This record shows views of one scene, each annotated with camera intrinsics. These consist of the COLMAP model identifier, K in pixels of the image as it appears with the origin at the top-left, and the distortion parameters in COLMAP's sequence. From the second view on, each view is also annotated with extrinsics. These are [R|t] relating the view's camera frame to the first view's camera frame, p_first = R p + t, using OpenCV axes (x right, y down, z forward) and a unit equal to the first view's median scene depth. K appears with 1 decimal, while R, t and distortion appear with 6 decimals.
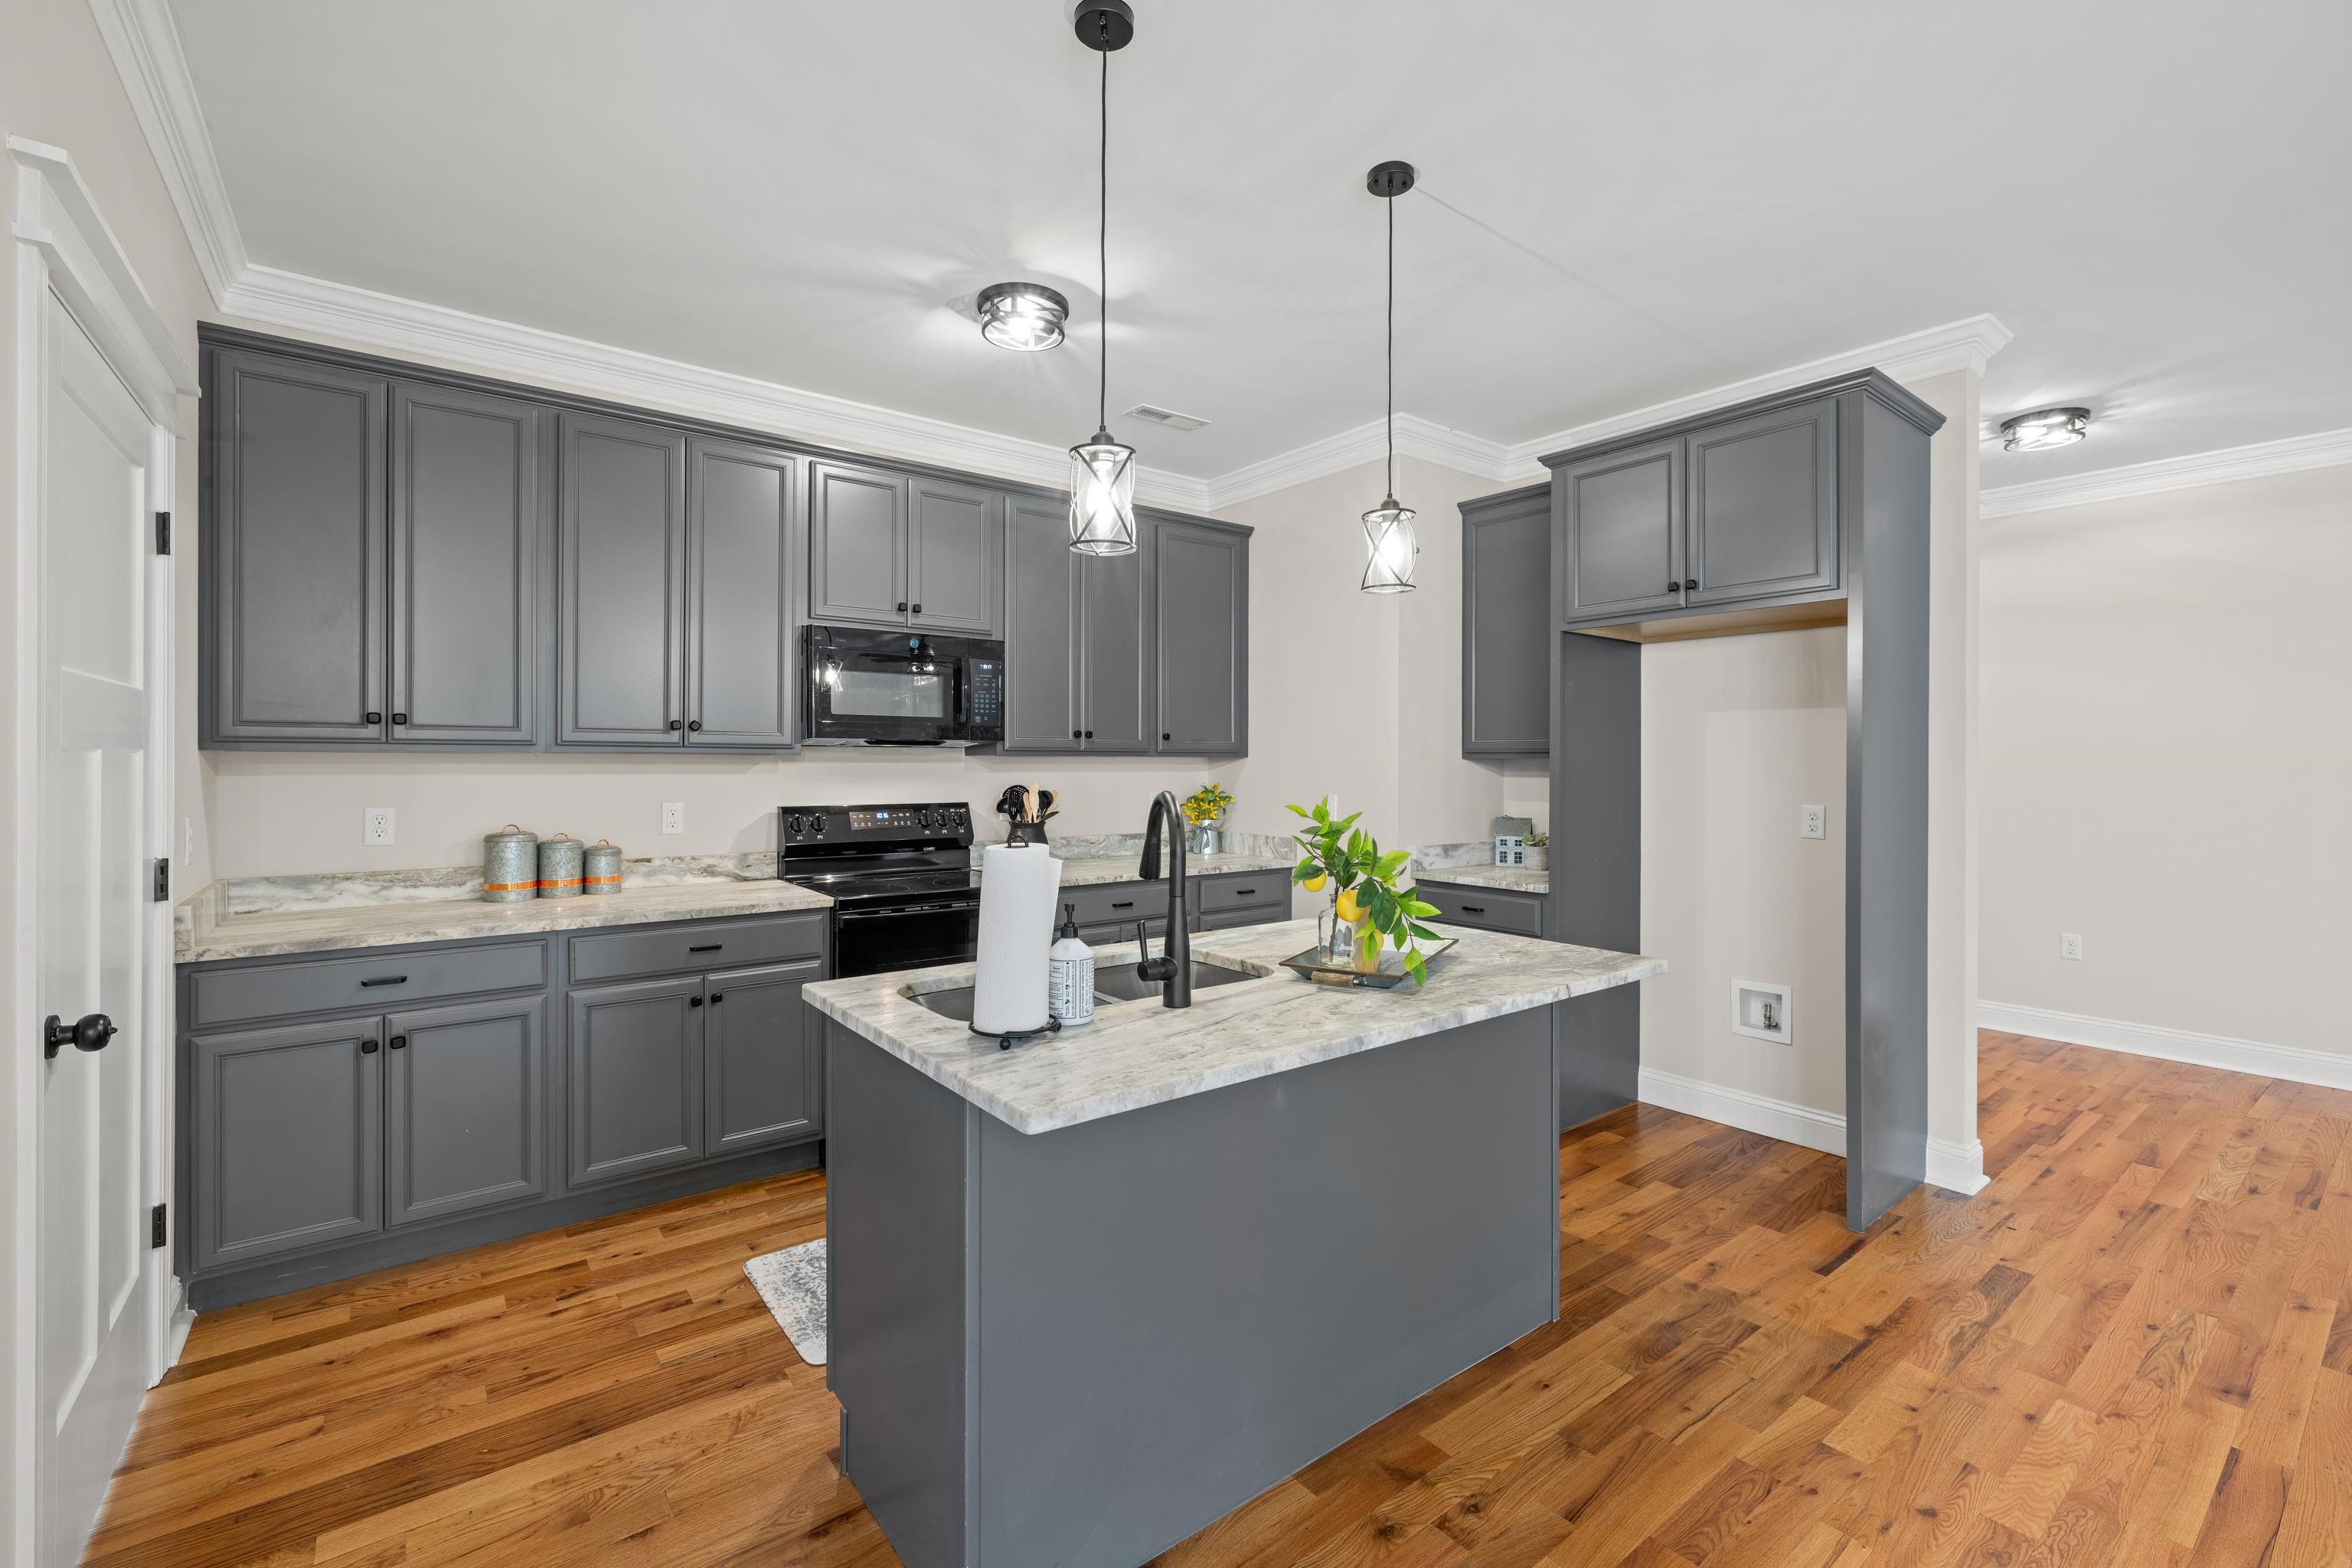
lens RADIAL K [[1000.9, 0, 1176.5], [0, 1000.9, 761.4], [0, 0, 1]] dist [0.000725, -0.000257]
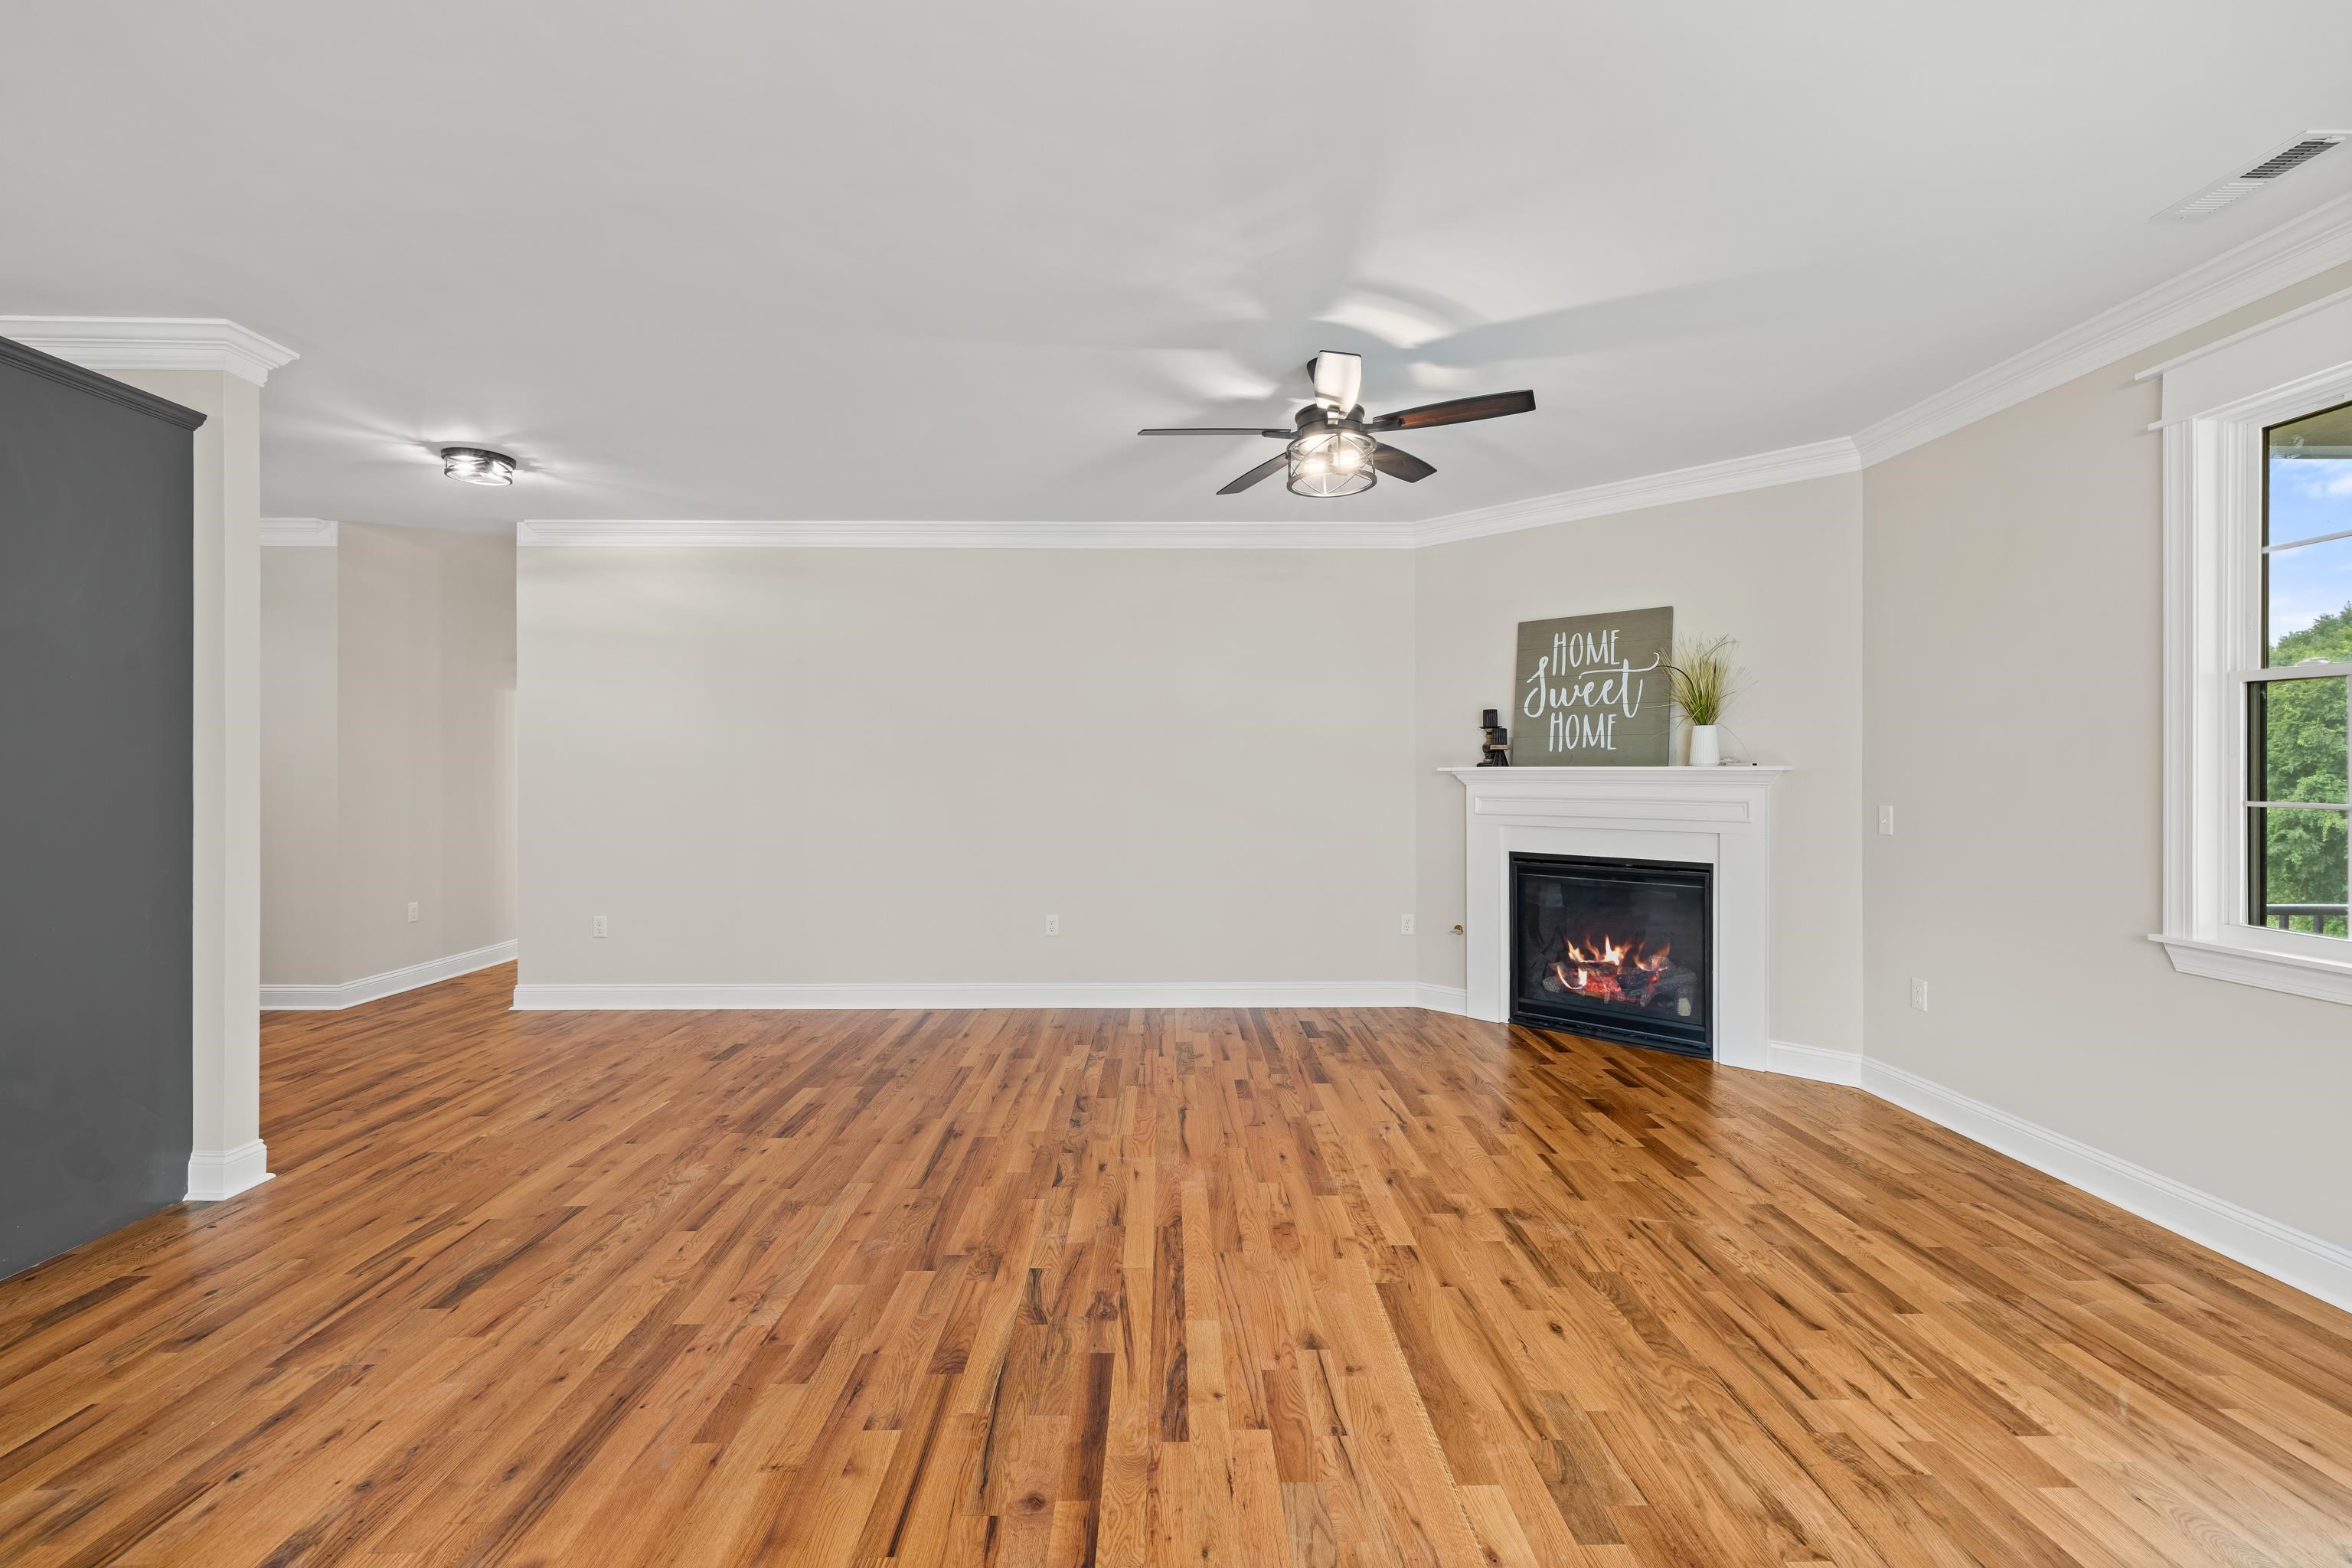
lens RADIAL K [[1004.8, 0, 1175.7], [0, 1004.8, 773.9], [0, 0, 1]] dist [0.001758, 0.000379]
pose [[0.598657, -0.004762, 0.800992, 0.523021], [0.000288, 0.999984, 0.005730, 0.002091], [-0.801006, -0.003200, 0.598648, -0.337682]]
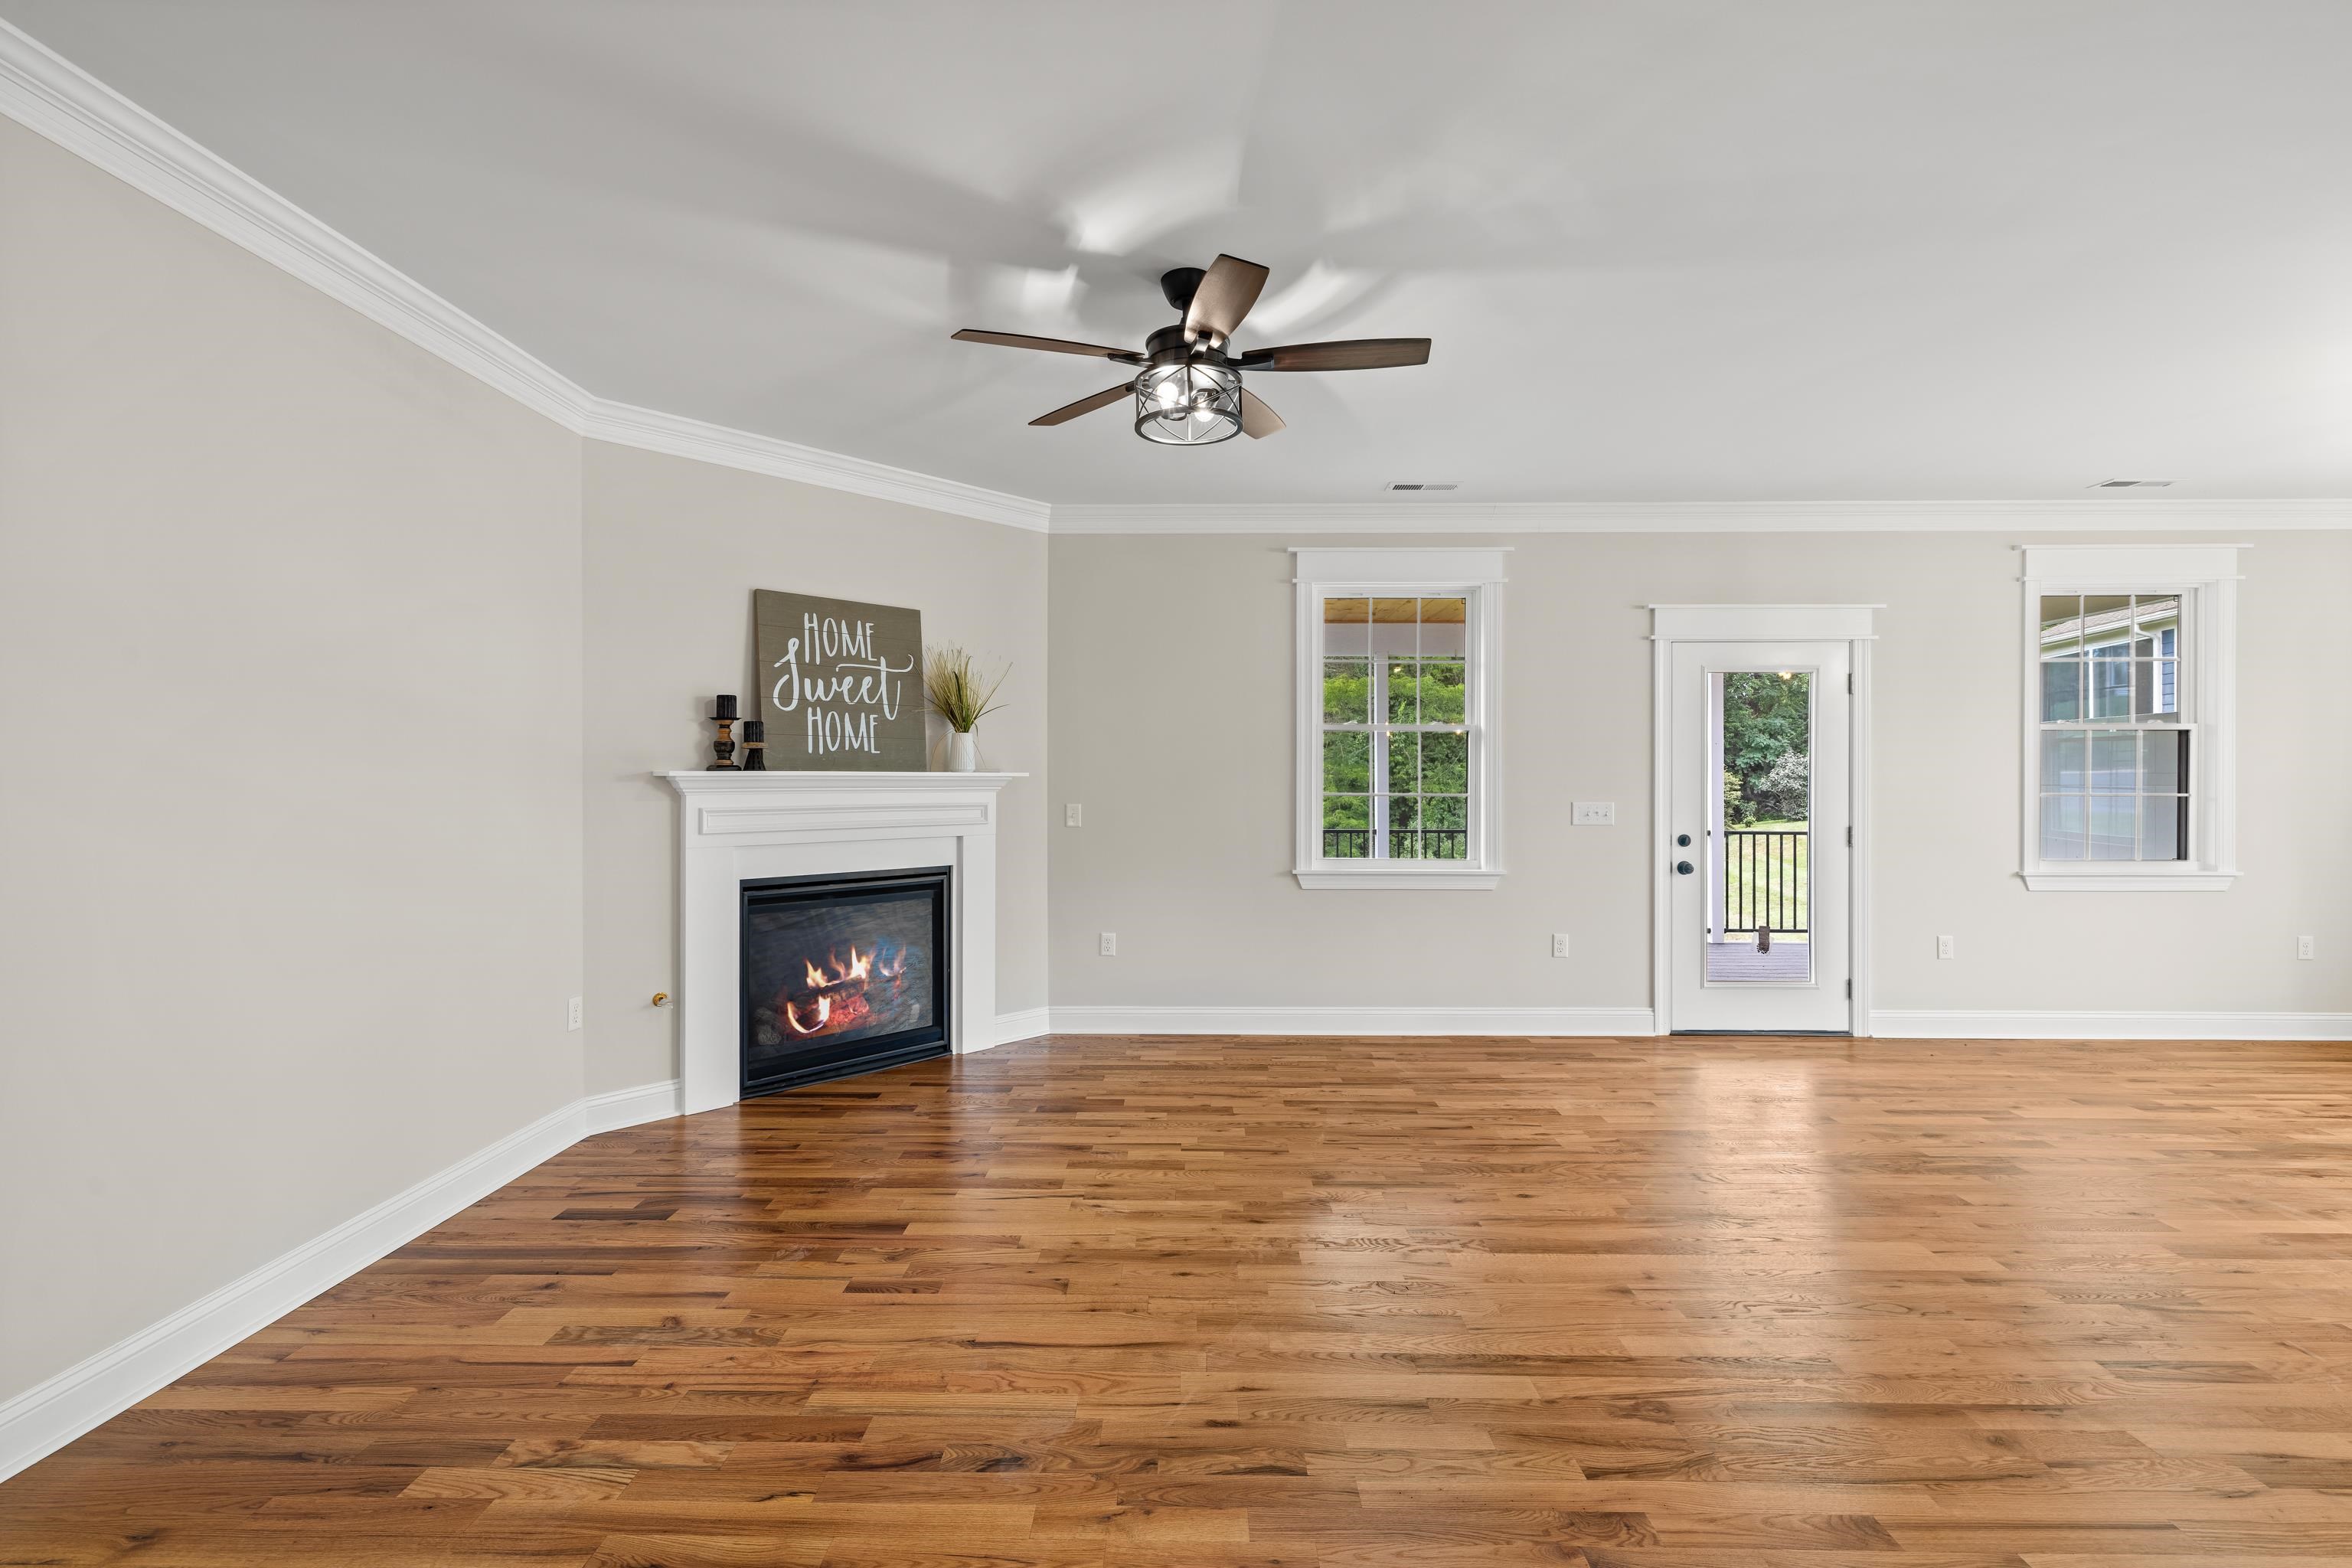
lens RADIAL K [[1003.4, 0, 1177.6], [0, 1003.4, 775.8], [0, 0, 1]] dist [-0.002198, -0.000438]
pose [[-0.782008, -0.000062, 0.623268, 0.925152], [-0.002569, 0.999992, -0.003123, 0.008561], [-0.623263, -0.004043, -0.782002, 0.824665]]
